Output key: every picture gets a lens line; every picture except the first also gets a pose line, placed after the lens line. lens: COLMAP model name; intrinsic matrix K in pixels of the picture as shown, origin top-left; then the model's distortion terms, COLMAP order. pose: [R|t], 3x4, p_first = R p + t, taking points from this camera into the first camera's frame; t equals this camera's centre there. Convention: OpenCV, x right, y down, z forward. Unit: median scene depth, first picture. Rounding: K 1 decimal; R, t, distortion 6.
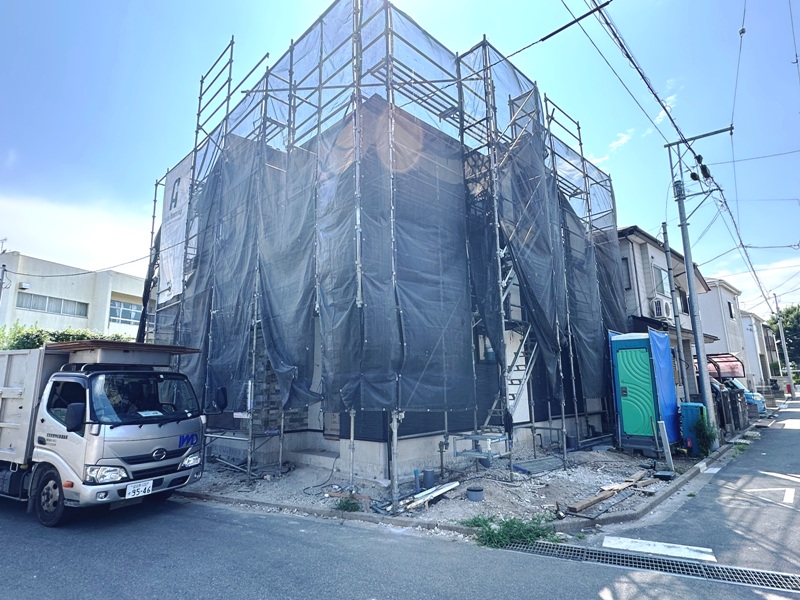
lens RADIAL K [[455.7, 0, 393.7], [0, 455.7, 304.3], [0, 0, 1]] dist [-0.006561, -0.001696]
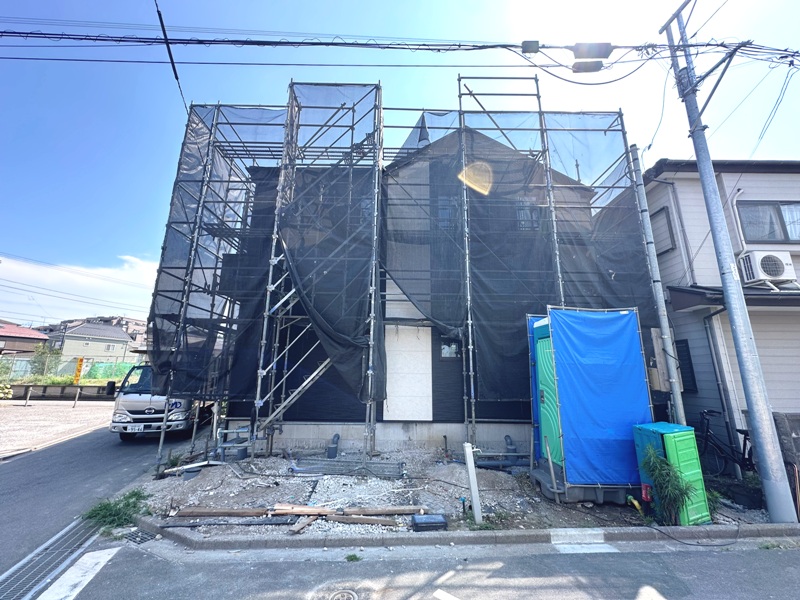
lens RADIAL K [[318.8, 0, 395.3], [0, 318.8, 301.0], [0, 0, 1]] dist [-0.001047, -0.001215]
pose [[0.720934, -0.127443, -0.681185, 0.594867], [0.100504, 0.991781, -0.079183, 0.046816], [0.685677, -0.011376, 0.727817, 0.389261]]
